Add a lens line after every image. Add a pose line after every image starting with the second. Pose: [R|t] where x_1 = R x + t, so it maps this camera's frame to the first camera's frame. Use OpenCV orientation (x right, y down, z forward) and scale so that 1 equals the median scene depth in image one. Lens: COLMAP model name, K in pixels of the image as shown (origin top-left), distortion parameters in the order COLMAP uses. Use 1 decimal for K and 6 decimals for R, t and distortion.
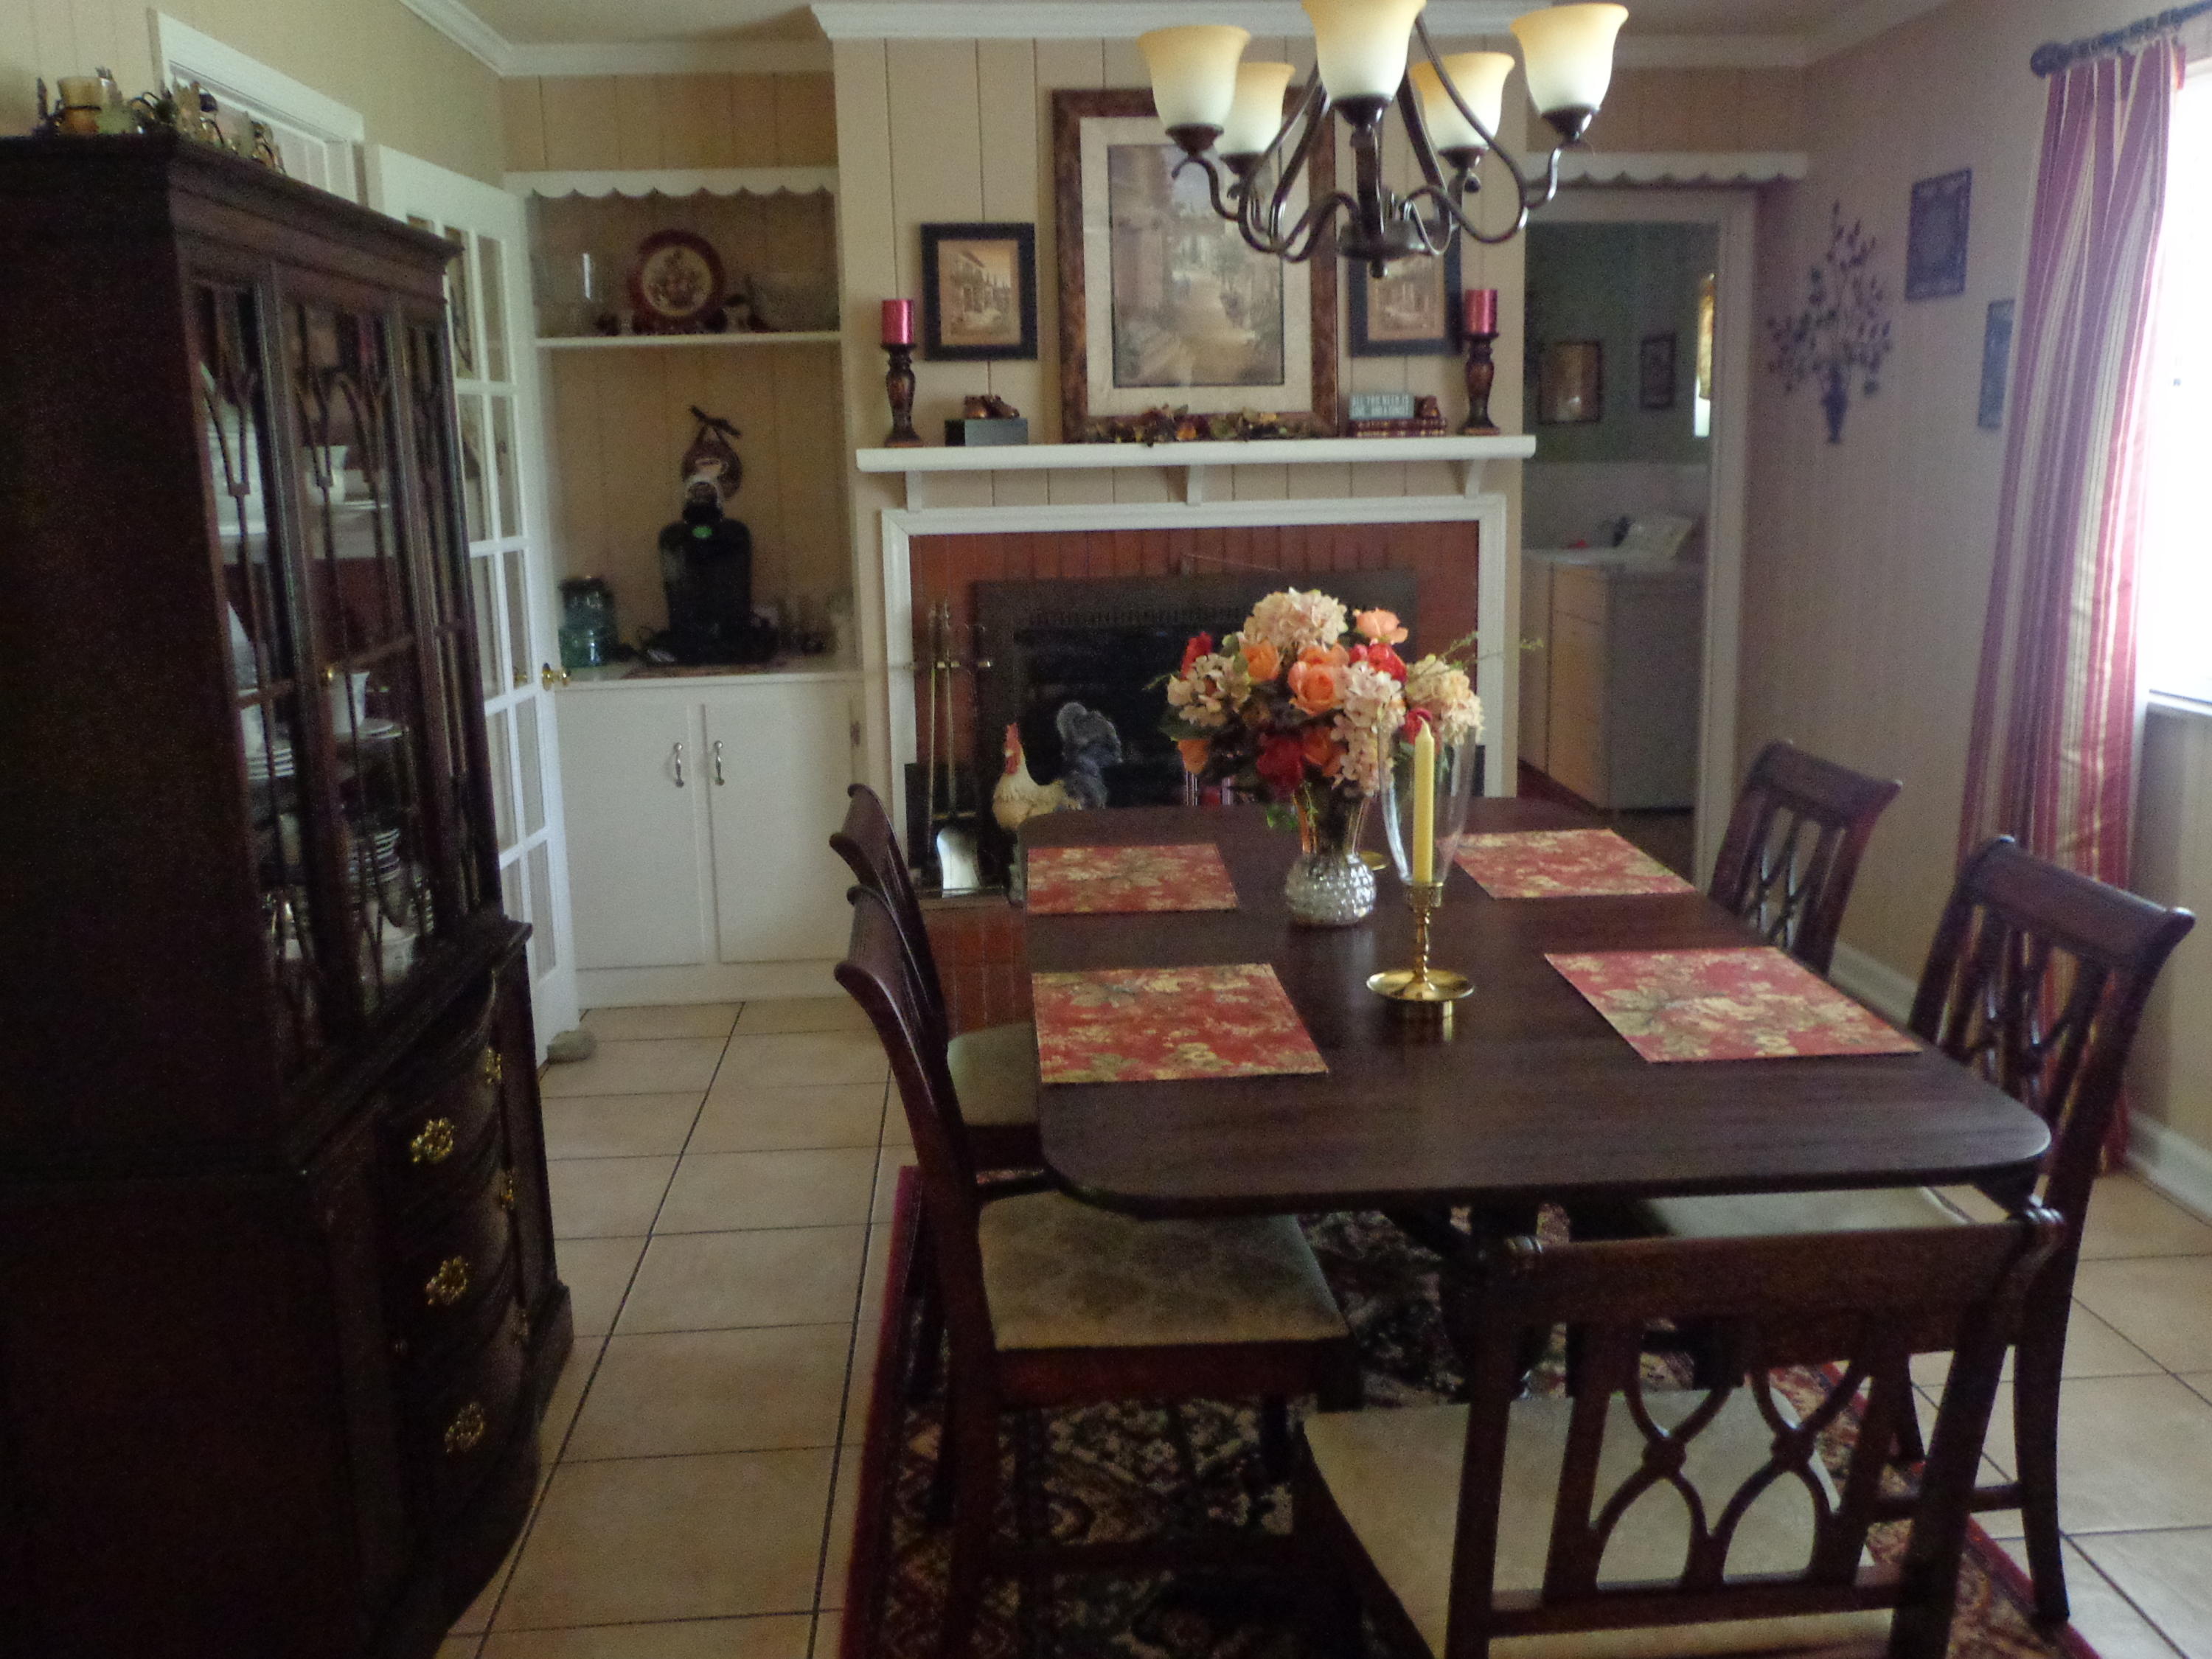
lens RADIAL K [[1921.9, 0, 1109.1], [0, 1921.9, 831.9], [0, 0, 1]] dist [-0.043196, 0.047253]
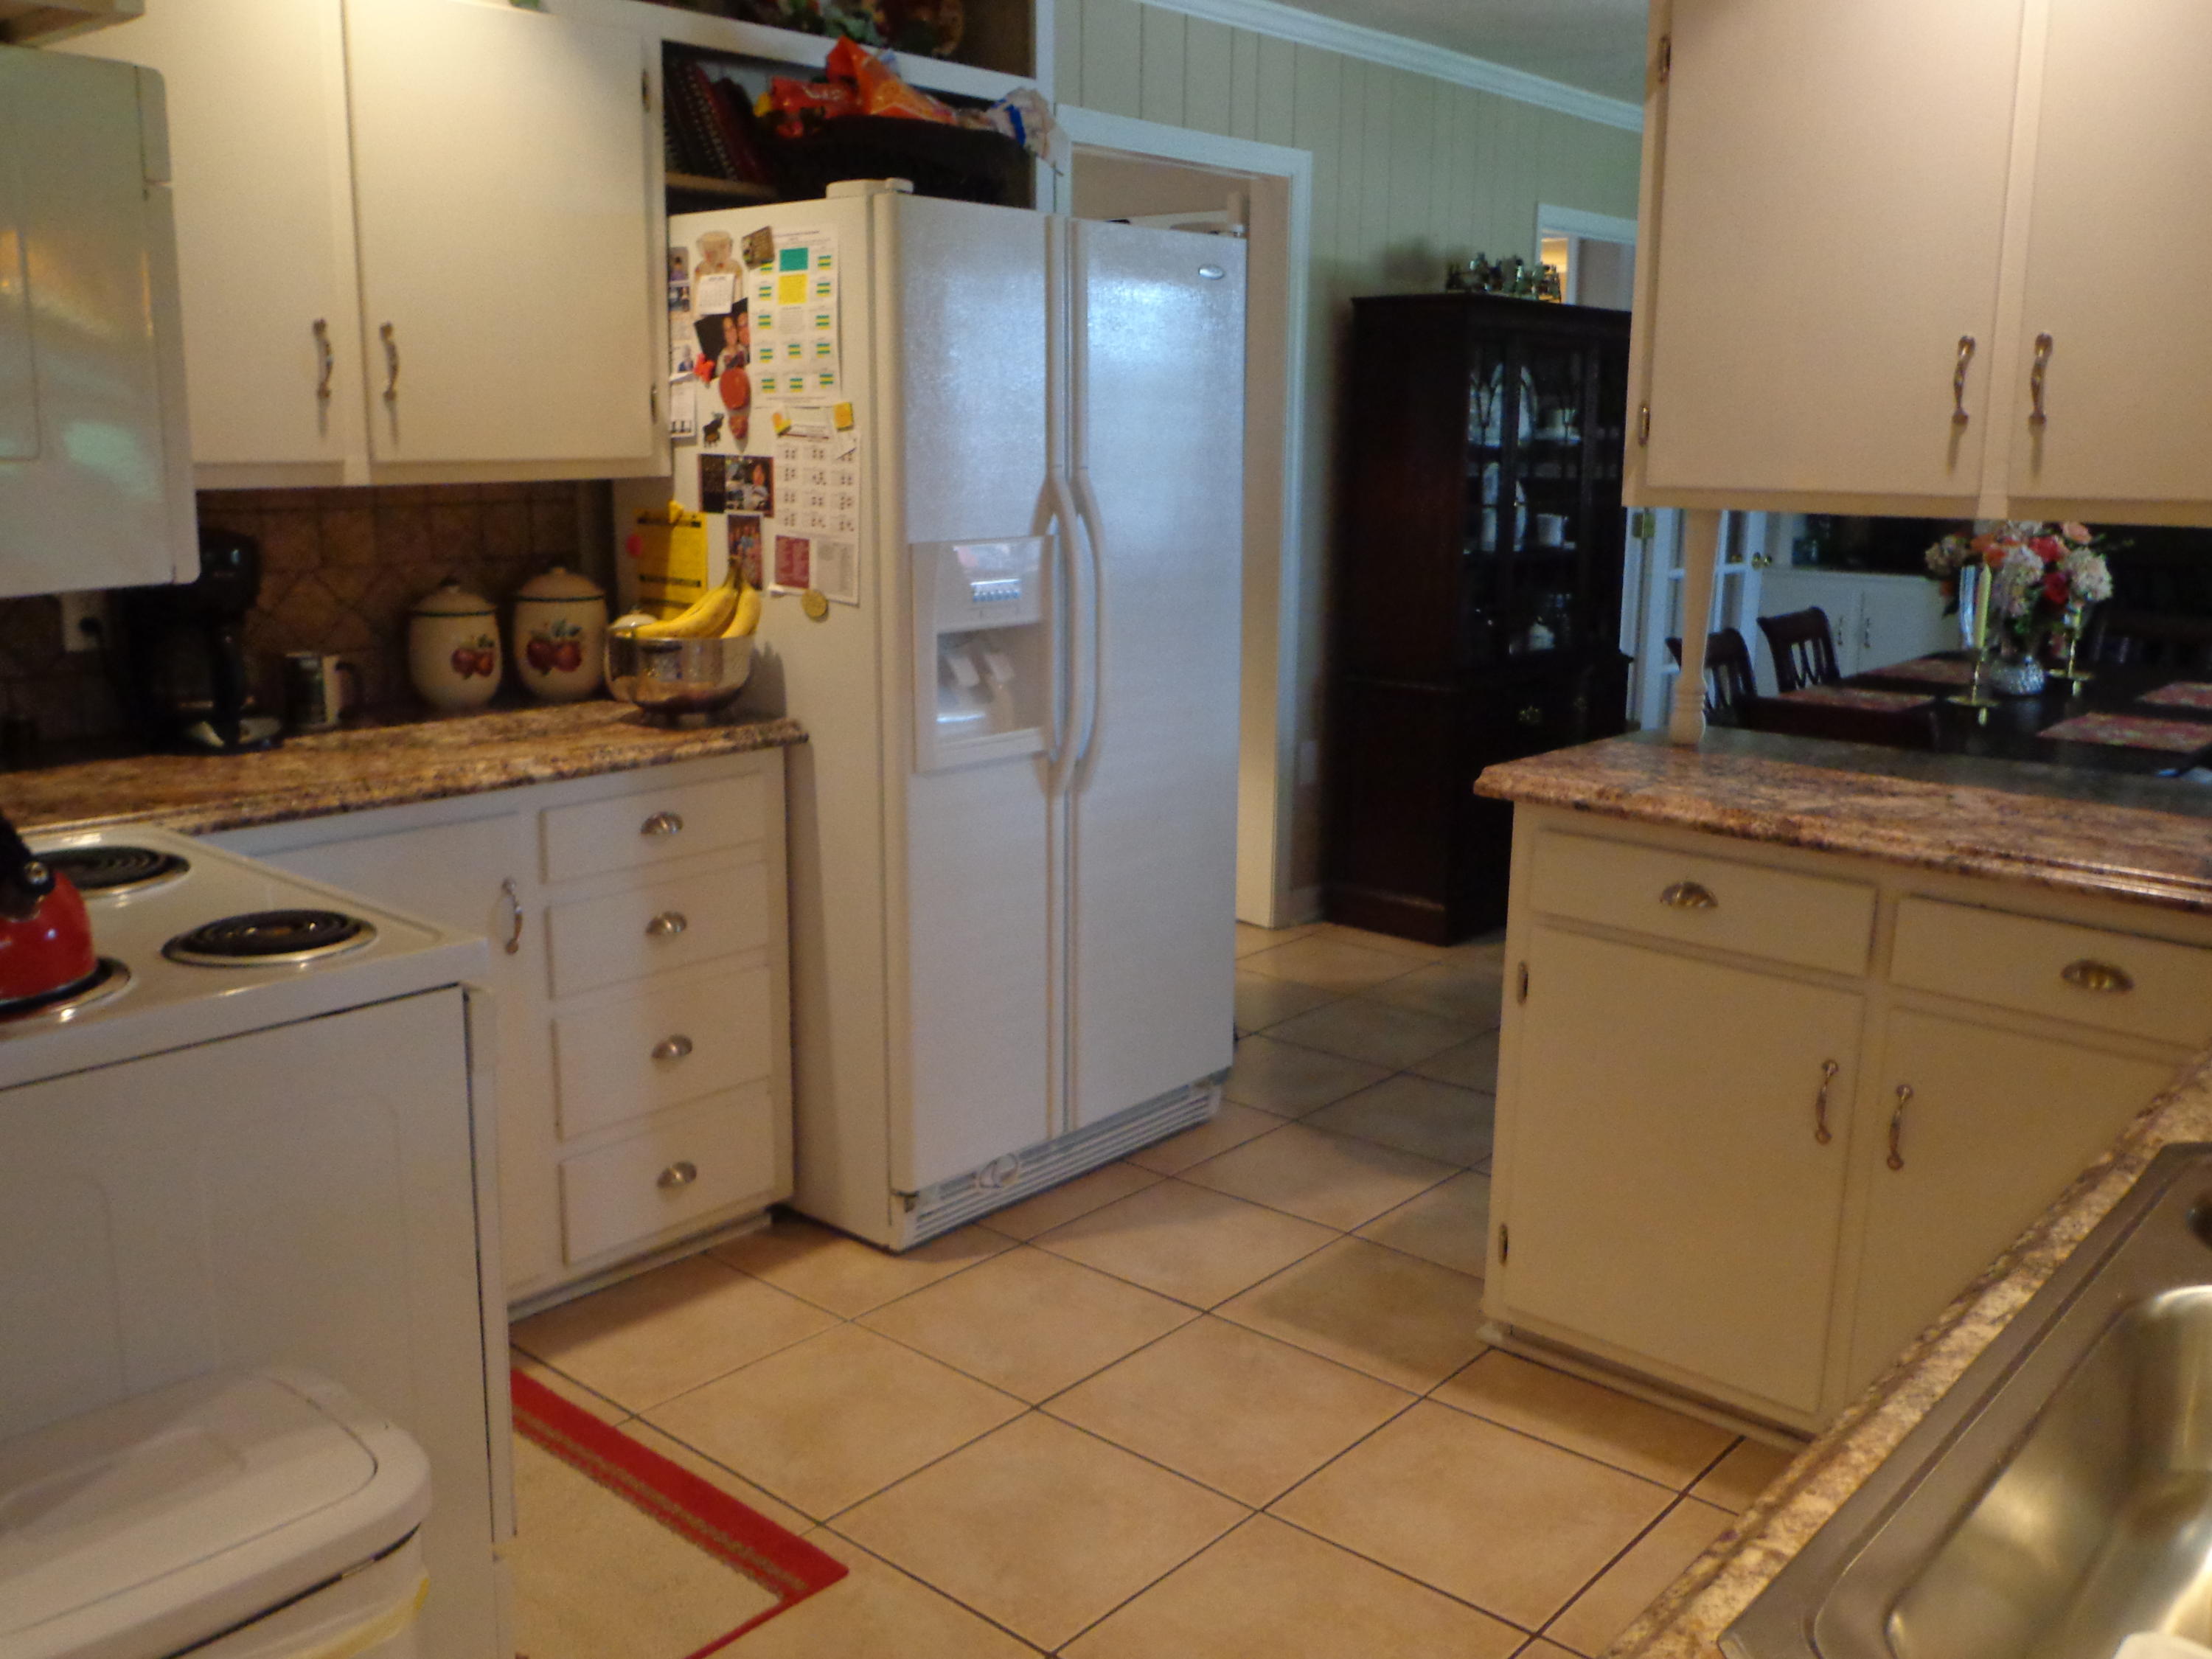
lens RADIAL K [[1921.9, 0, 1108.5], [0, 1921.9, 827.1], [0, 0, 1]] dist [-0.043196, 0.047253]
pose [[0.708472, 0.178247, -0.682858, 0.753790], [-0.171236, 0.982082, 0.078694, 0.173238], [0.684649, 0.061178, 0.726300, -0.848387]]
